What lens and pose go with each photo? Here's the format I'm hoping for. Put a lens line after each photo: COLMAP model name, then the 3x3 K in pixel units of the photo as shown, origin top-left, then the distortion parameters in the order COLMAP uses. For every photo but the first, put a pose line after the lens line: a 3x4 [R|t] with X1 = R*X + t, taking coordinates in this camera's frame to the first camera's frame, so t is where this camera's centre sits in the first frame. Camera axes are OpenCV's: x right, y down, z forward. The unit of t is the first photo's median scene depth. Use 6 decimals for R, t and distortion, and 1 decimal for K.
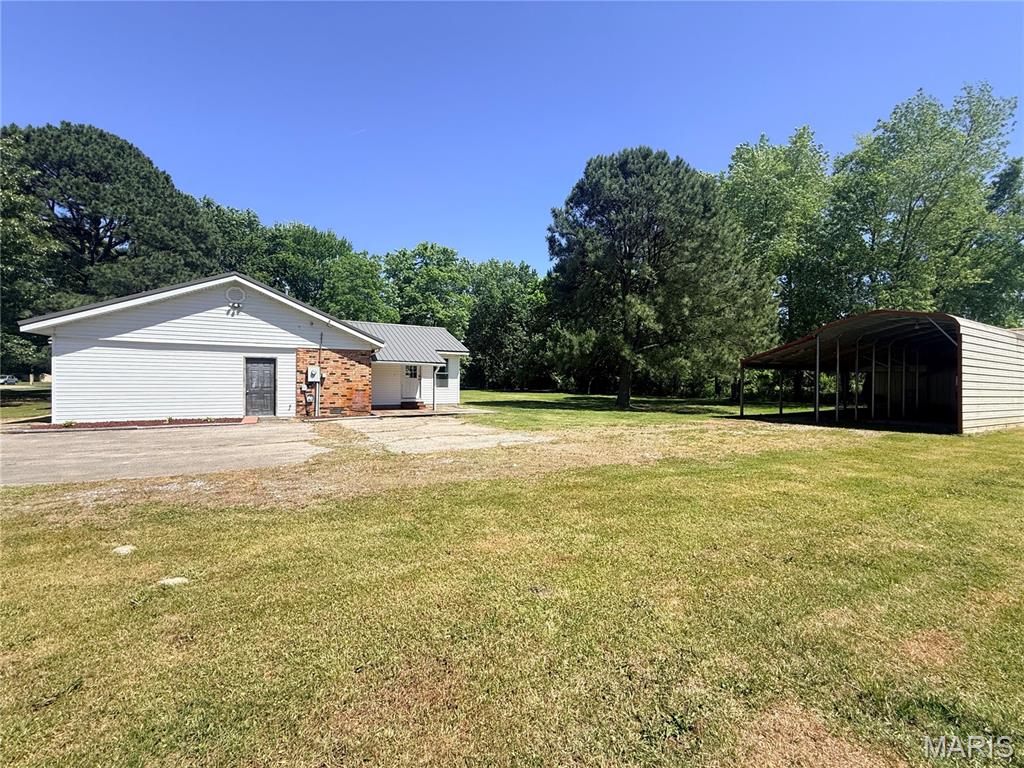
lens RADIAL K [[414.6, 0, 512.8], [0, 414.6, 383.4], [0, 0, 1]] dist [-0.001971, -0.000233]
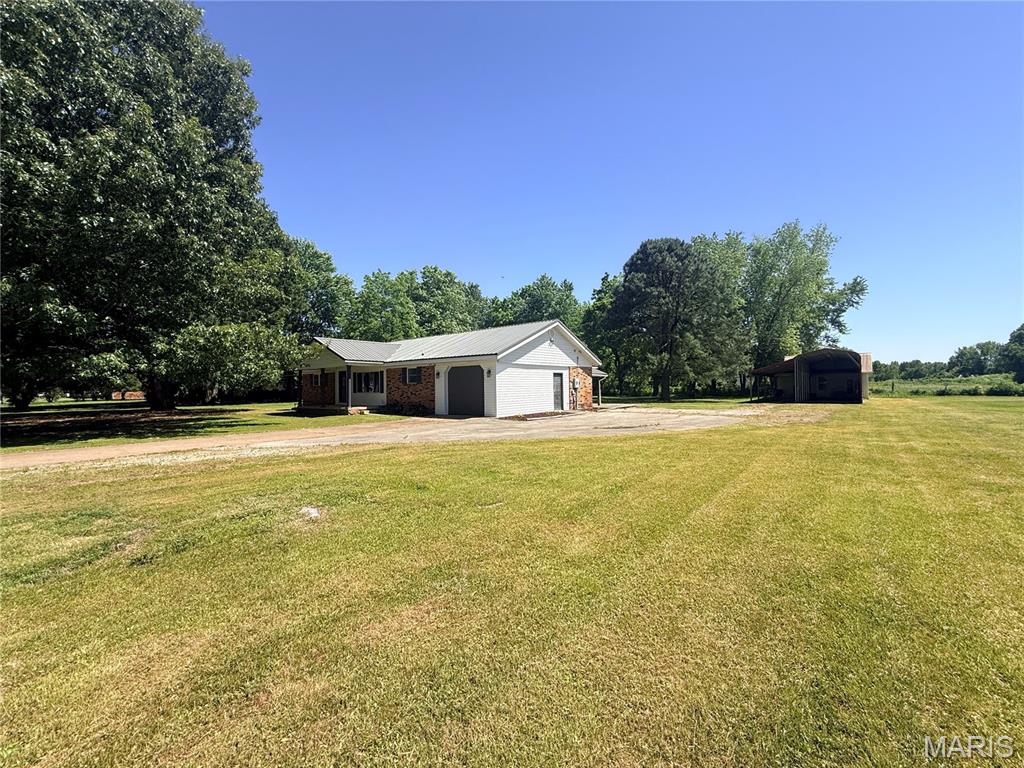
lens RADIAL K [[414.6, 0, 513.0], [0, 414.6, 386.6], [0, 0, 1]] dist [-0.001971, -0.000233]
pose [[0.937148, -0.016983, 0.348519, -1.263253], [0.019440, 0.999805, -0.003555, -0.007057], [-0.348391, 0.010106, 0.937295, -0.395081]]
